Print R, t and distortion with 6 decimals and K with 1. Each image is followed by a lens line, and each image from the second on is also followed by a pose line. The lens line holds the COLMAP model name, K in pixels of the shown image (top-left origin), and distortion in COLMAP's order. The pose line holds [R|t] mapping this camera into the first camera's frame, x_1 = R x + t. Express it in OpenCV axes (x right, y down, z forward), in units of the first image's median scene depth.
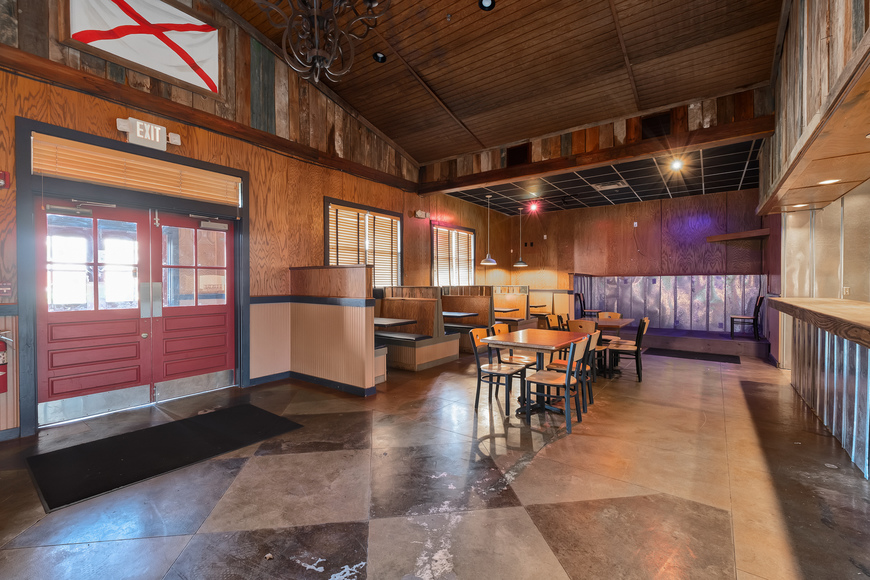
lens RADIAL K [[381.0, 0, 430.6], [0, 381.0, 286.4], [0, 0, 1]] dist [-0.000065, -0.001535]
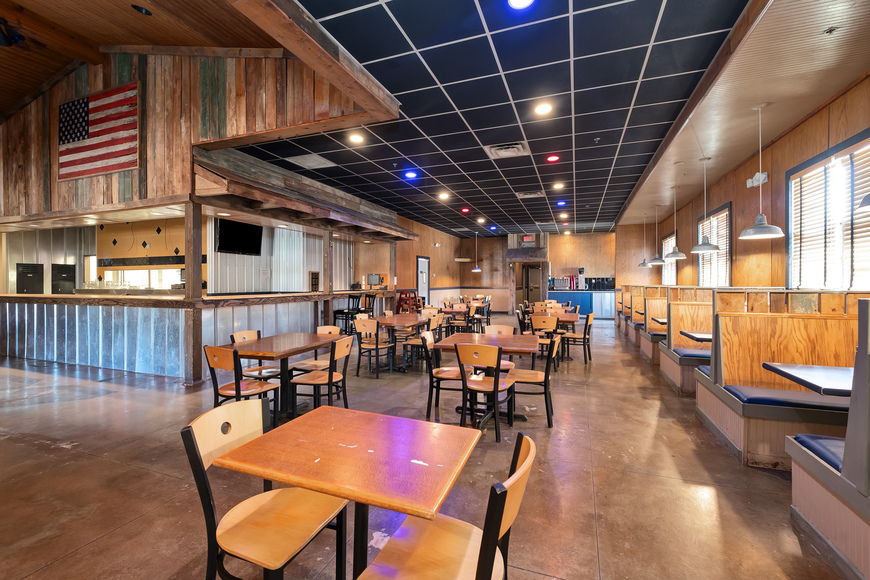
lens RADIAL K [[381.0, 0, 430.6], [0, 381.0, 286.4], [0, 0, 1]] dist [-0.000065, -0.001535]
pose [[-0.274659, -0.006033, 0.961523, -0.942424], [0.009781, 0.999911, 0.009068, 0.004993], [-0.961492, 0.011896, -0.274576, -0.404688]]
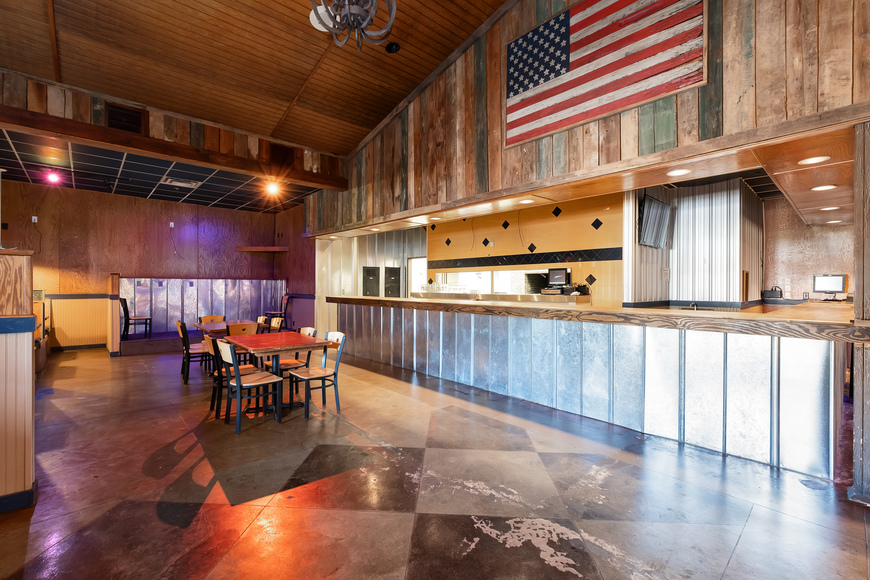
lens RADIAL K [[381.0, 0, 430.6], [0, 381.0, 286.4], [0, 0, 1]] dist [-0.000065, -0.001535]
pose [[0.194590, 0.002669, 0.980881, -0.442618], [0.002762, 0.999991, -0.003269, -0.003883], [-0.980881, 0.003345, 0.194581, 0.279853]]
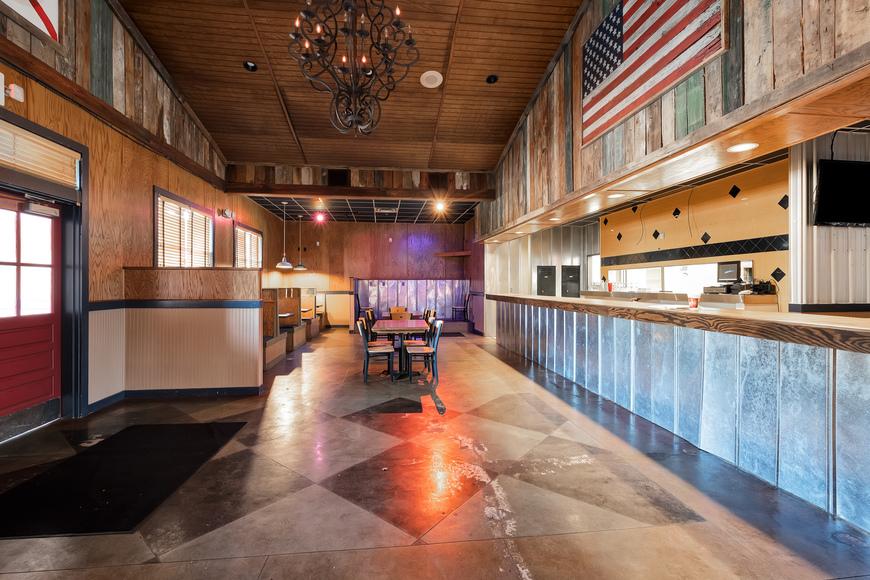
lens RADIAL K [[386.4, 0, 429.1], [0, 386.4, 283.1], [0, 0, 1]] dist [-0.000571, -0.001315]
pose [[0.727389, 0.004372, 0.686211, -0.431304], [0.005006, 0.999919, -0.011677, -0.000260], [-0.686207, 0.011929, 0.727308, -0.072946]]
